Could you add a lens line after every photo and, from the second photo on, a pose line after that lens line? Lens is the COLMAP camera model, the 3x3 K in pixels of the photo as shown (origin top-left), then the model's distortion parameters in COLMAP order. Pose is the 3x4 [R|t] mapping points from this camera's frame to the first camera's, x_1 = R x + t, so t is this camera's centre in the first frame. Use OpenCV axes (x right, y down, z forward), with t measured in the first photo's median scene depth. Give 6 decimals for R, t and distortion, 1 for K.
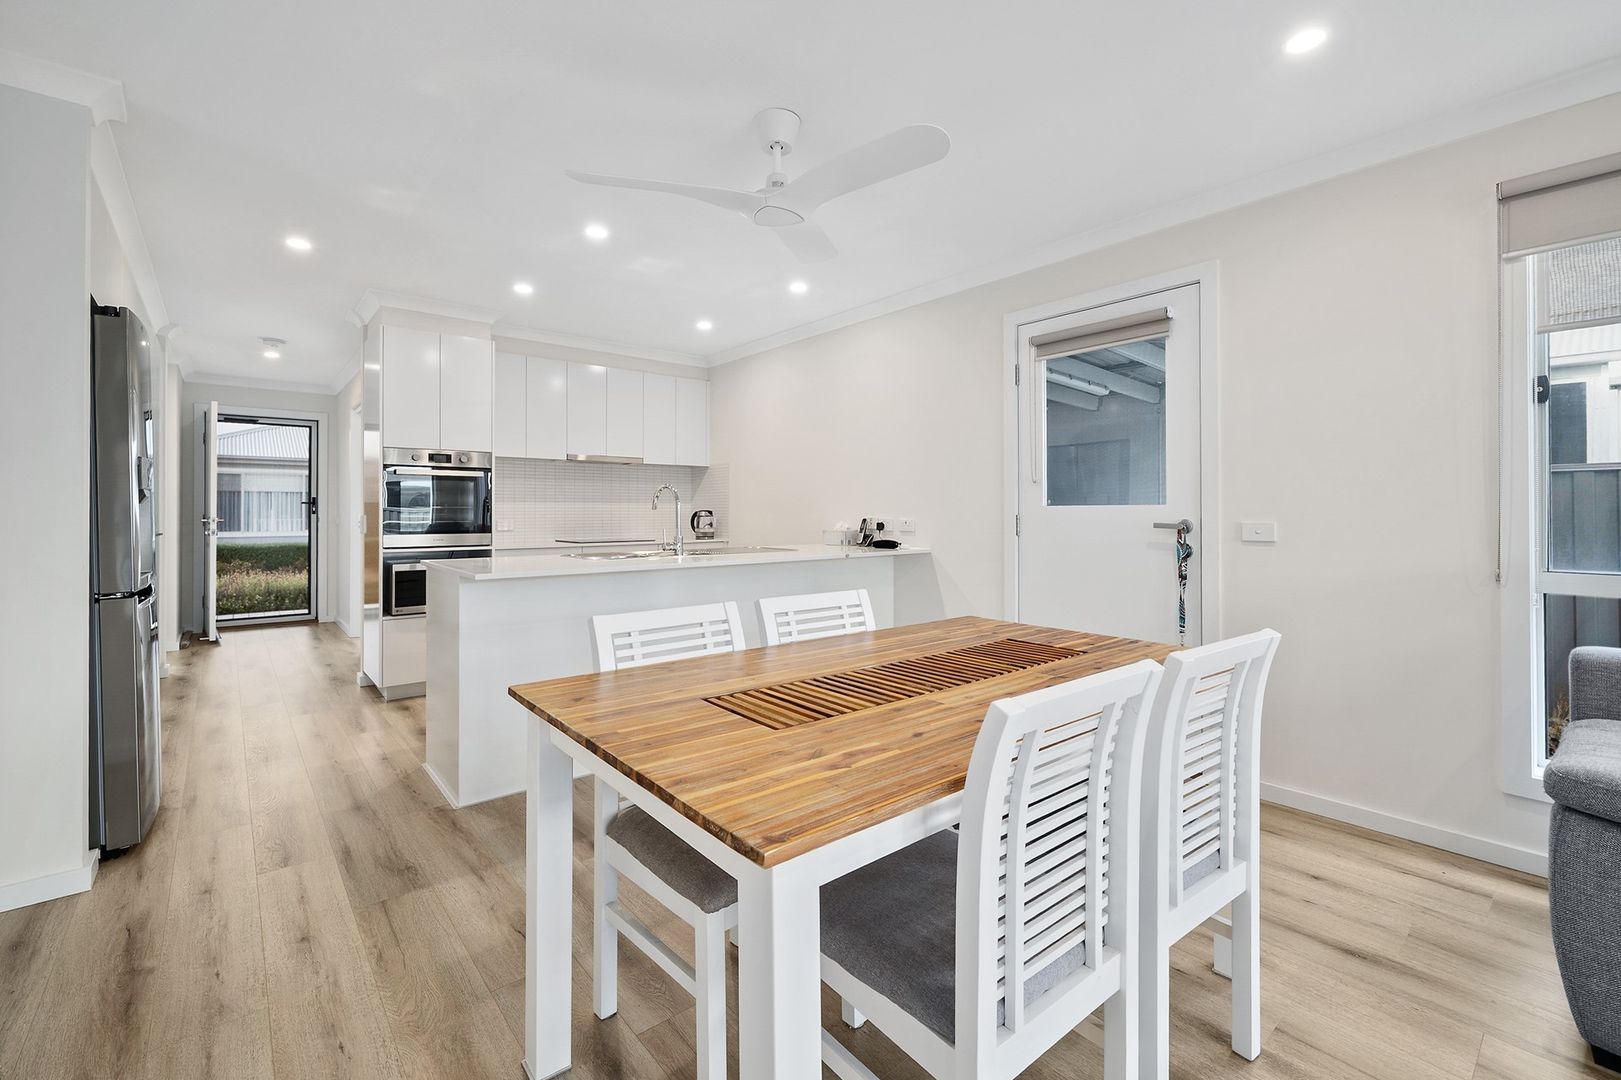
lens RADIAL K [[692.2, 0, 815.6], [0, 692.2, 524.3], [0, 0, 1]] dist [0.000491, -0.000100]
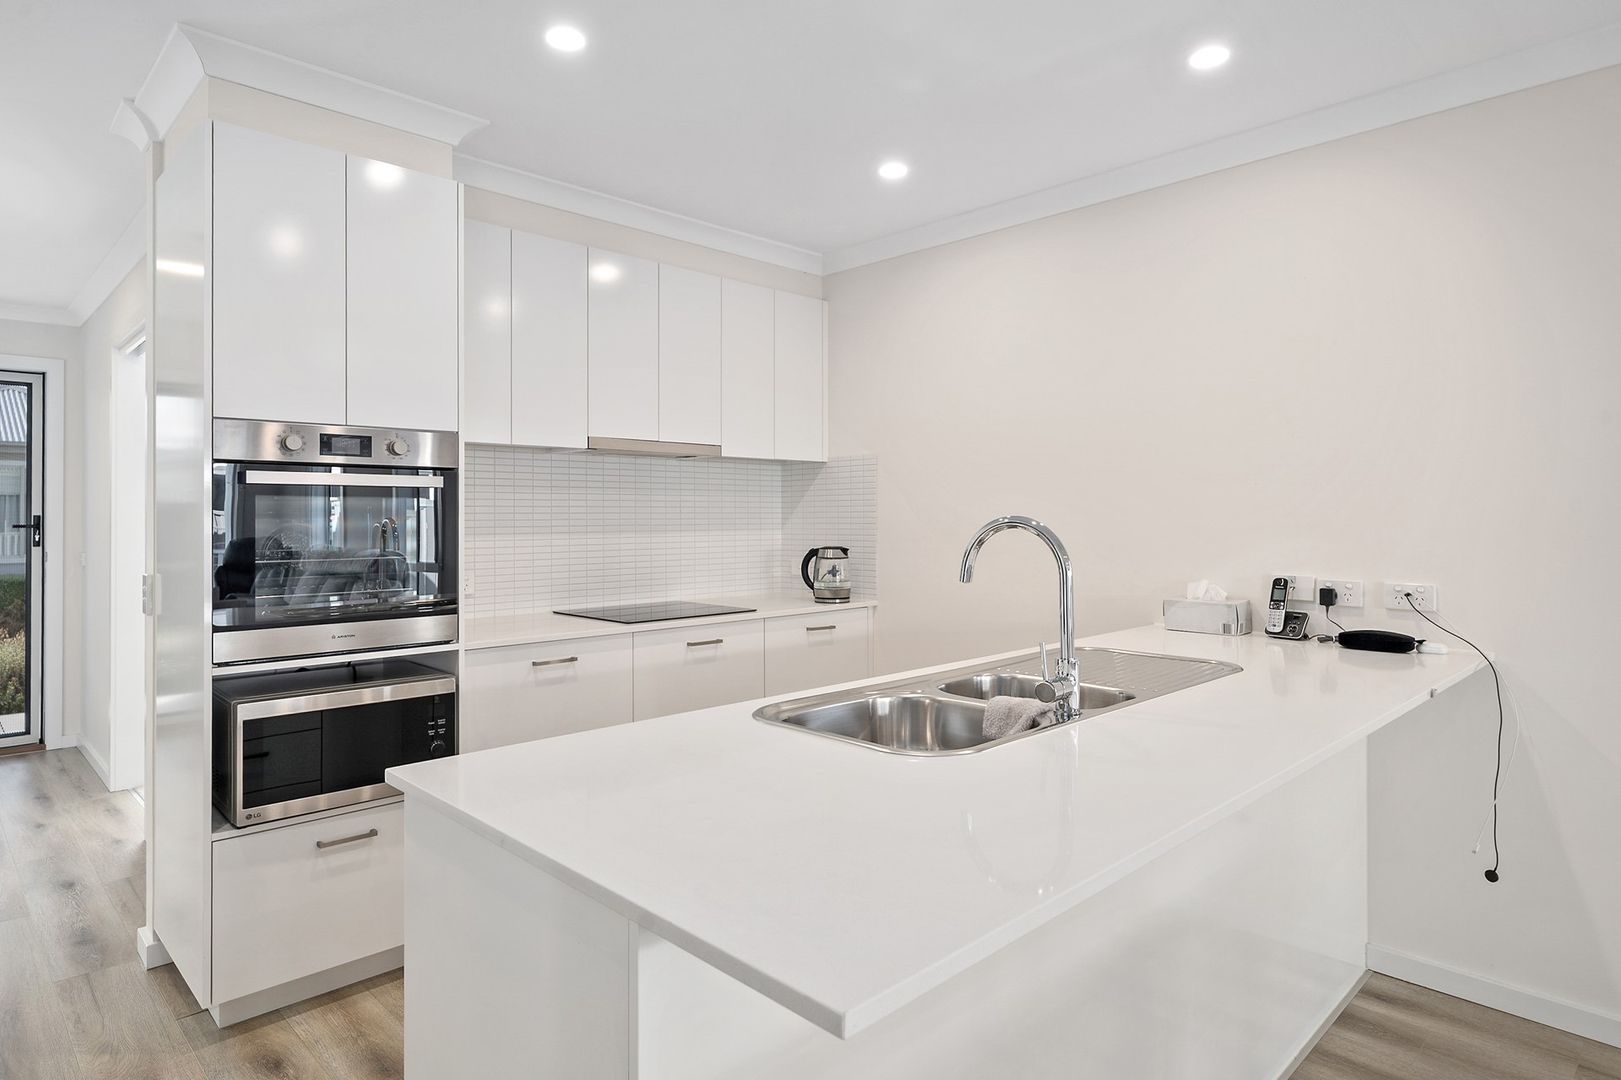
lens RADIAL K [[916.7, 0, 807.1], [0, 916.7, 527.7], [0, 0, 1]] dist [0.001386, 0.003751]
pose [[0.997597, -0.002080, 0.069251, -0.235702], [0.002332, 0.999991, -0.003557, -0.033101], [-0.069243, 0.003710, 0.997593, 0.327852]]
